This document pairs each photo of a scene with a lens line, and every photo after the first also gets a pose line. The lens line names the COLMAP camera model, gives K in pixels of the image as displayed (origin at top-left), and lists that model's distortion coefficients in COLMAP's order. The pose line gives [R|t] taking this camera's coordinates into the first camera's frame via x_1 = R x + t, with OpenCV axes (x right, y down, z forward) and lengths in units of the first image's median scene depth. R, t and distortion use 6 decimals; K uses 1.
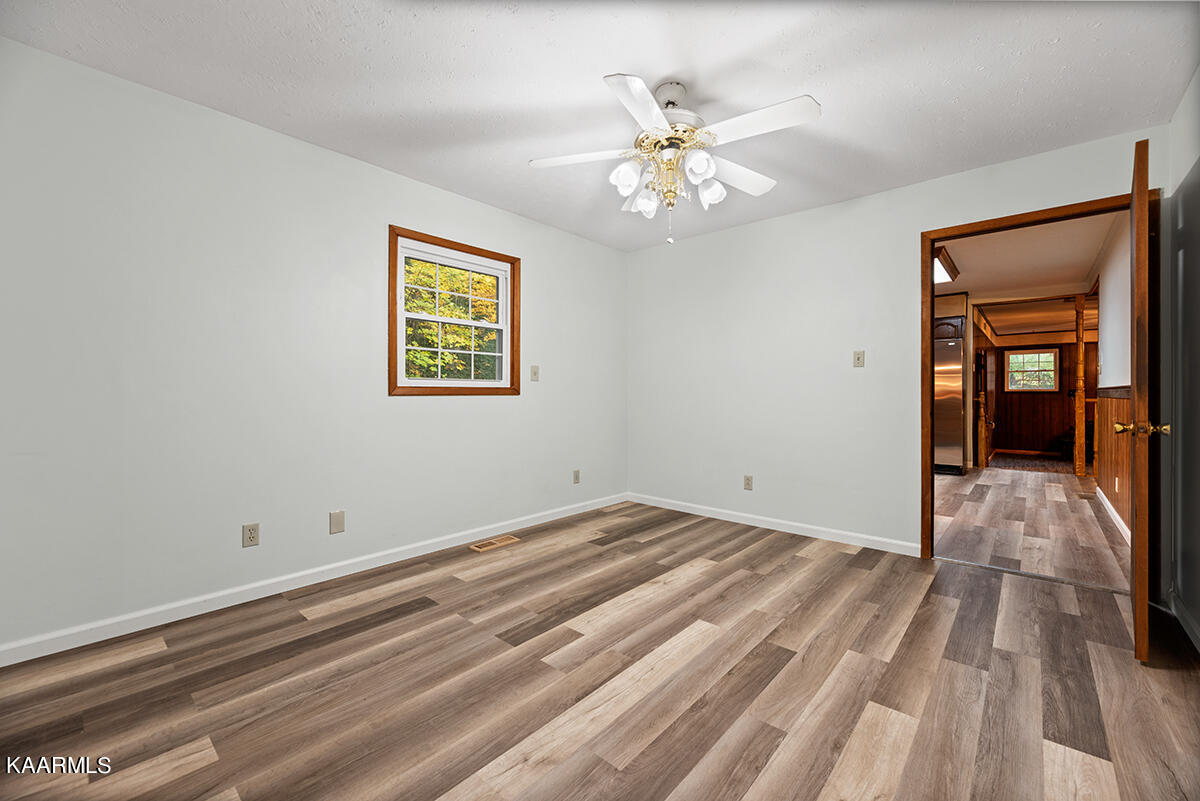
lens RADIAL K [[492.2, 0, 602.6], [0, 492.2, 395.3], [0, 0, 1]] dist [0.004730, 0.000015]
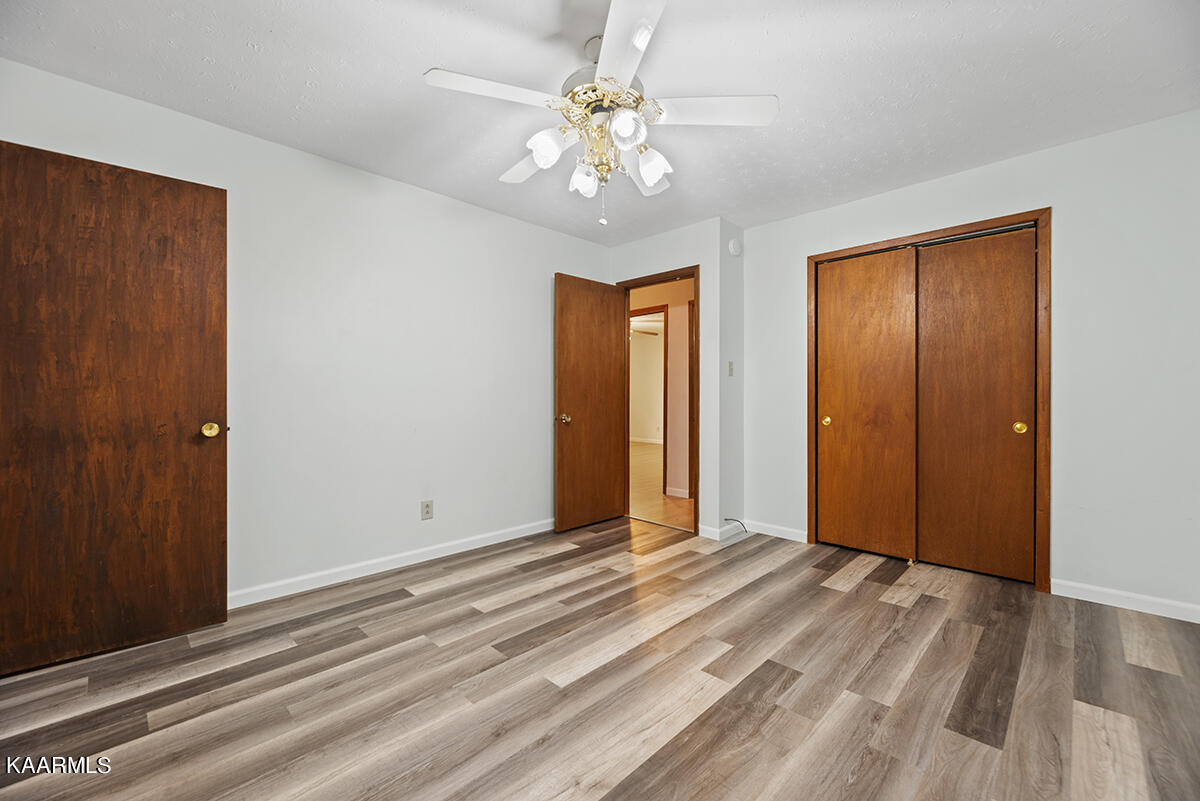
lens RADIAL K [[492.2, 0, 599.3], [0, 492.2, 400.4], [0, 0, 1]] dist [0.004730, 0.000015]
pose [[-0.998256, -0.001355, 0.059011, 0.099762], [-0.000628, 0.999924, 0.012342, -0.015767], [-0.059023, 0.012284, -0.998181, 1.972908]]
